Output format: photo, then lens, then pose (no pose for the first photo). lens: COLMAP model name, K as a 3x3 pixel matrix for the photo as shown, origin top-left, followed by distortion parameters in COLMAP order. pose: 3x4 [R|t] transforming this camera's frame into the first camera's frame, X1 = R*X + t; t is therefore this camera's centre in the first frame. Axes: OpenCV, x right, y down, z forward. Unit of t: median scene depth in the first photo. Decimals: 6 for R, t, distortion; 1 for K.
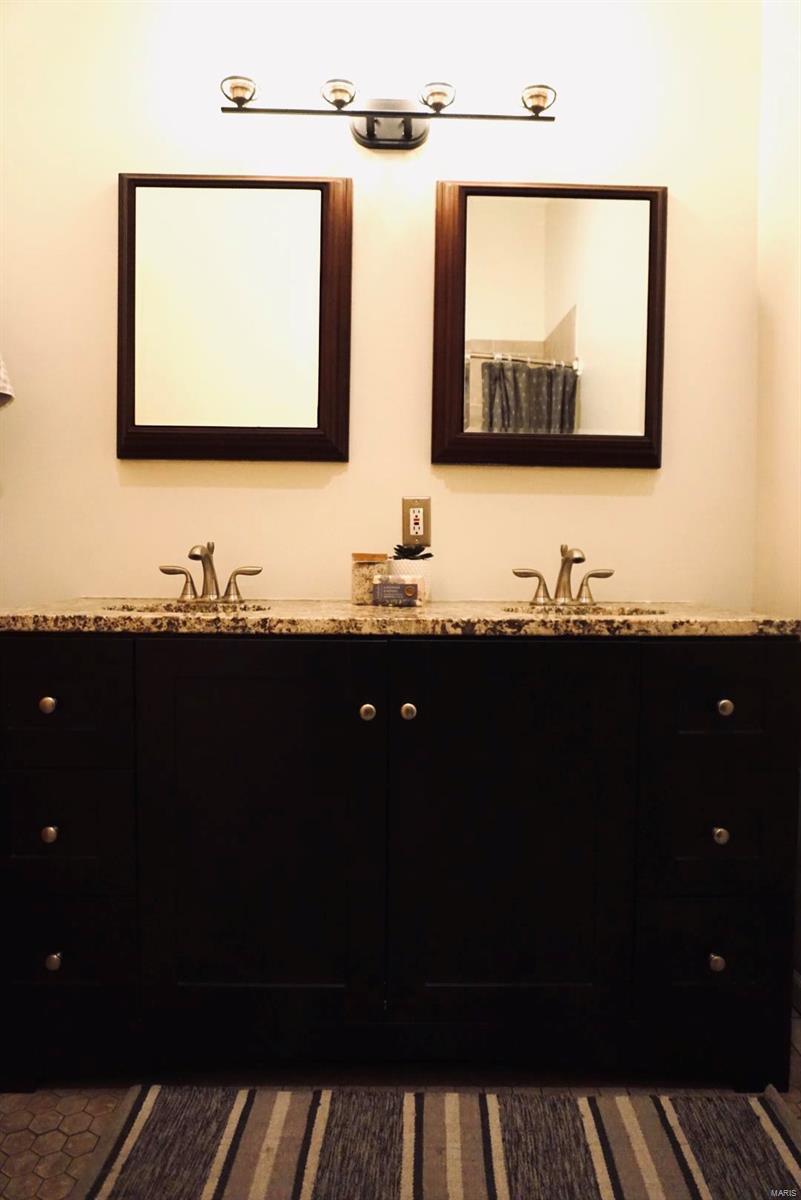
lens RADIAL K [[804.9, 0, 400.5], [0, 804.9, 600.0], [0, 0, 1]] dist [-0.035738, 0.006832]
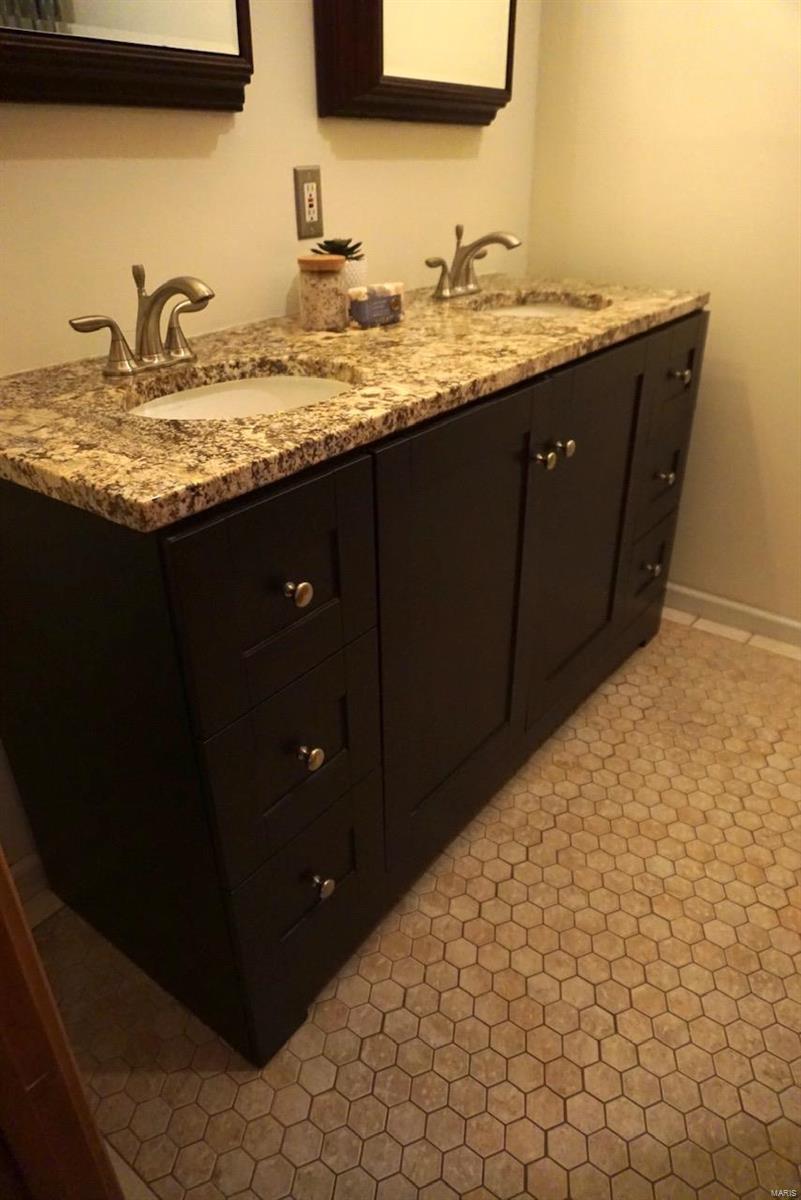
lens RADIAL K [[804.9, 0, 400.5], [0, 804.9, 600.0], [0, 0, 1]] dist [-0.035738, 0.006832]
pose [[0.595156, -0.404047, 0.694648, -0.829615], [0.054389, 0.882679, 0.466818, -0.154765], [-0.801768, -0.240049, 0.547307, 0.582146]]
